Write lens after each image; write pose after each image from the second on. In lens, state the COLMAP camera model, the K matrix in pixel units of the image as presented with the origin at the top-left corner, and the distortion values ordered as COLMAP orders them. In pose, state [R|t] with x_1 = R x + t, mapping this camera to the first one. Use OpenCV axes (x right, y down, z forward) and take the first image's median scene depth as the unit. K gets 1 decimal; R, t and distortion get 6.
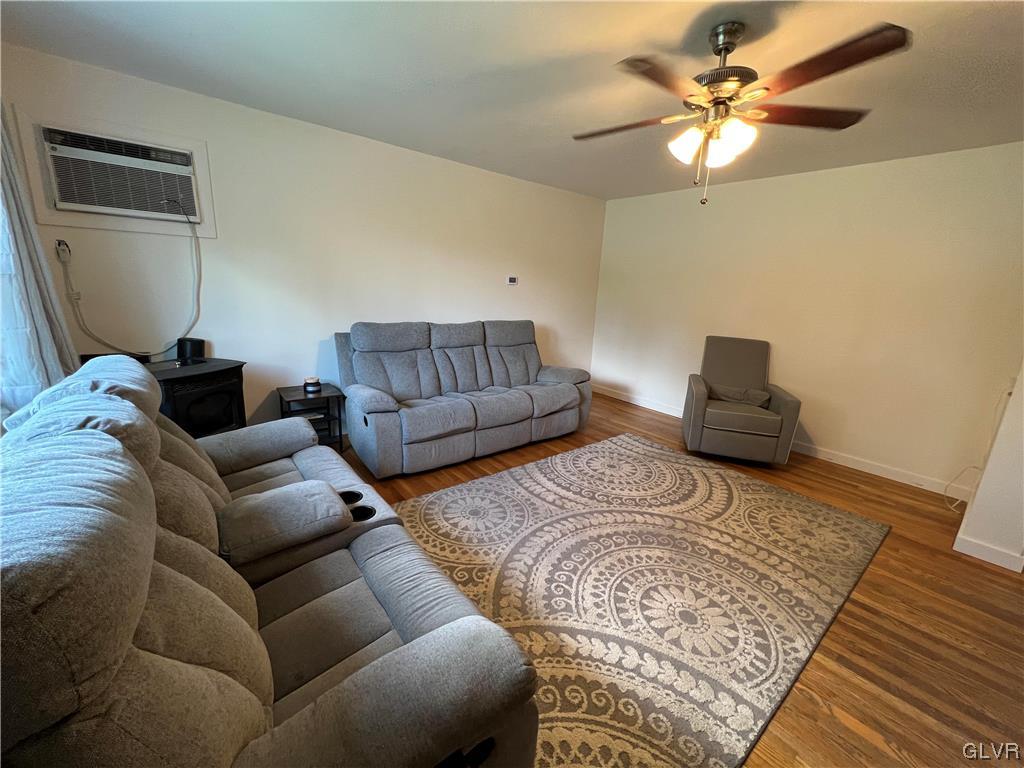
lens RADIAL K [[410.4, 0, 512.0], [0, 410.4, 384.0], [0, 0, 1]] dist [-0.000108, -0.000124]
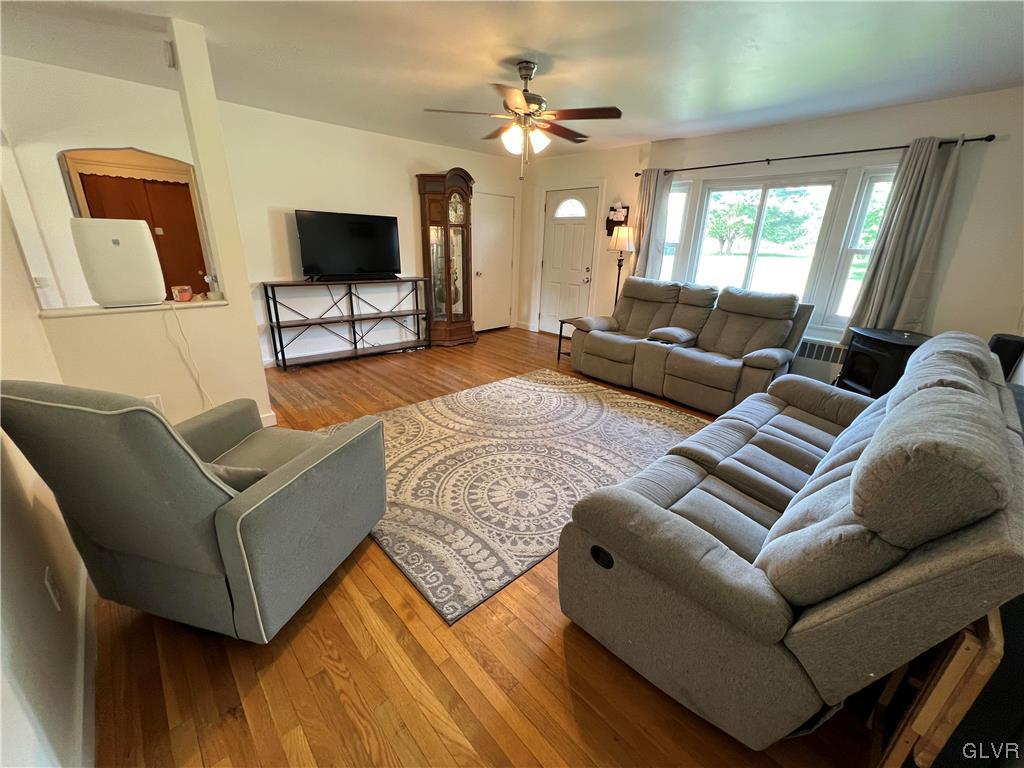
lens RADIAL K [[410.4, 0, 512.0], [0, 410.4, 384.0], [0, 0, 1]] dist [-0.000108, -0.000124]
pose [[-0.993547, -0.051892, -0.100850, 0.435381], [-0.098446, 0.836120, 0.539641, -0.440157], [0.056320, 0.546087, -0.835833, 1.897580]]
